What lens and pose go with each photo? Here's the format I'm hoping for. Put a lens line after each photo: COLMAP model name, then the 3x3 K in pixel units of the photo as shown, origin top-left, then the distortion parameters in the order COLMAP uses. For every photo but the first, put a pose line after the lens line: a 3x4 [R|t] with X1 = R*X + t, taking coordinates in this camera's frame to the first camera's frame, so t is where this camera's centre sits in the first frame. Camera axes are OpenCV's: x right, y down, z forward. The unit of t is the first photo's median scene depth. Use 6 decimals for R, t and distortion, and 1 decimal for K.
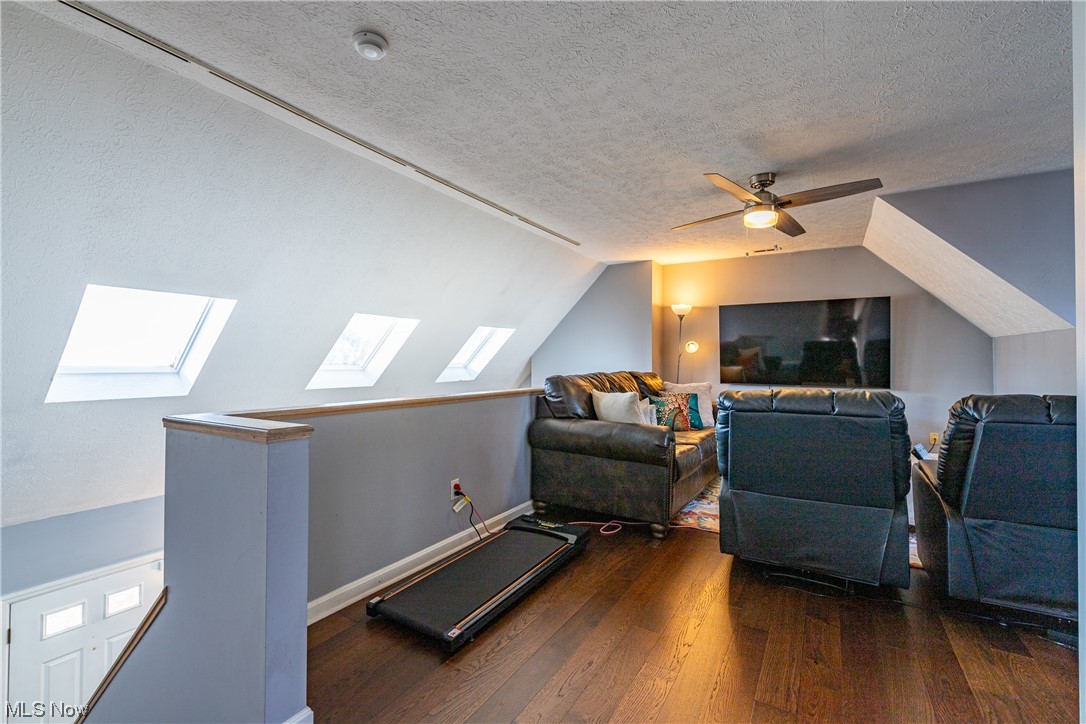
lens RADIAL K [[478.6, 0, 543.5], [0, 478.6, 350.8], [0, 0, 1]] dist [-0.000981, -0.000086]
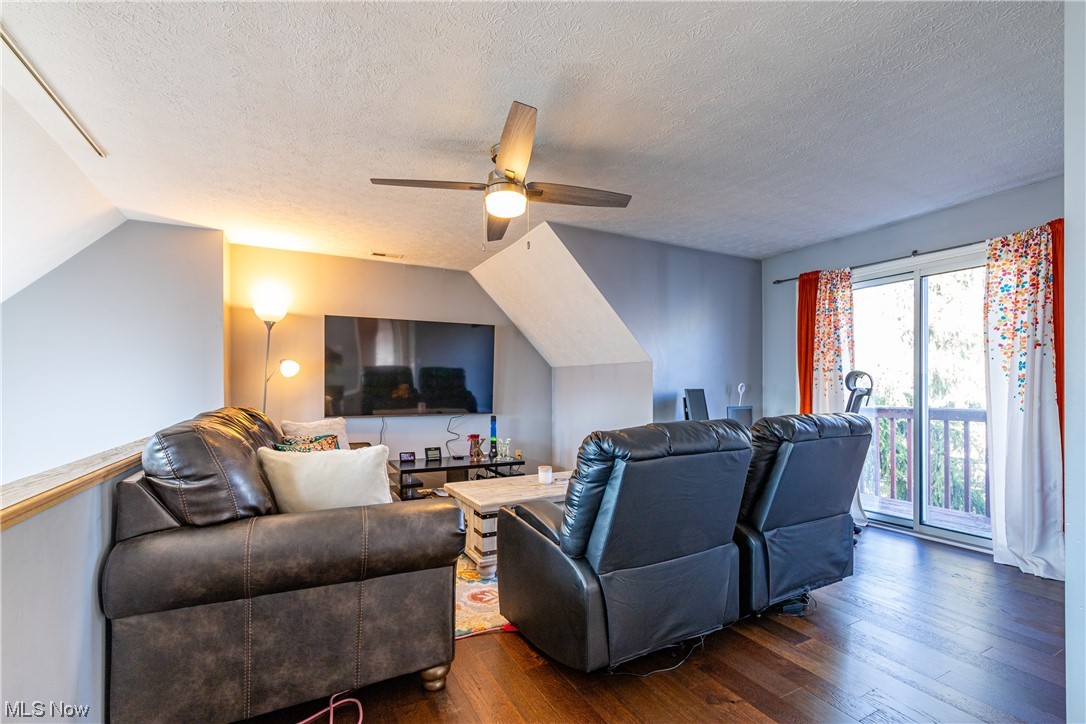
lens RADIAL K [[478.8, 0, 542.0], [0, 478.8, 387.5], [0, 0, 1]] dist [0.000028, 0.000010]
pose [[0.517153, -0.006637, 0.855867, -0.170956], [-0.011550, 0.999825, 0.014732, 0.008509], [-0.855815, -0.017504, 0.516986, 0.517961]]
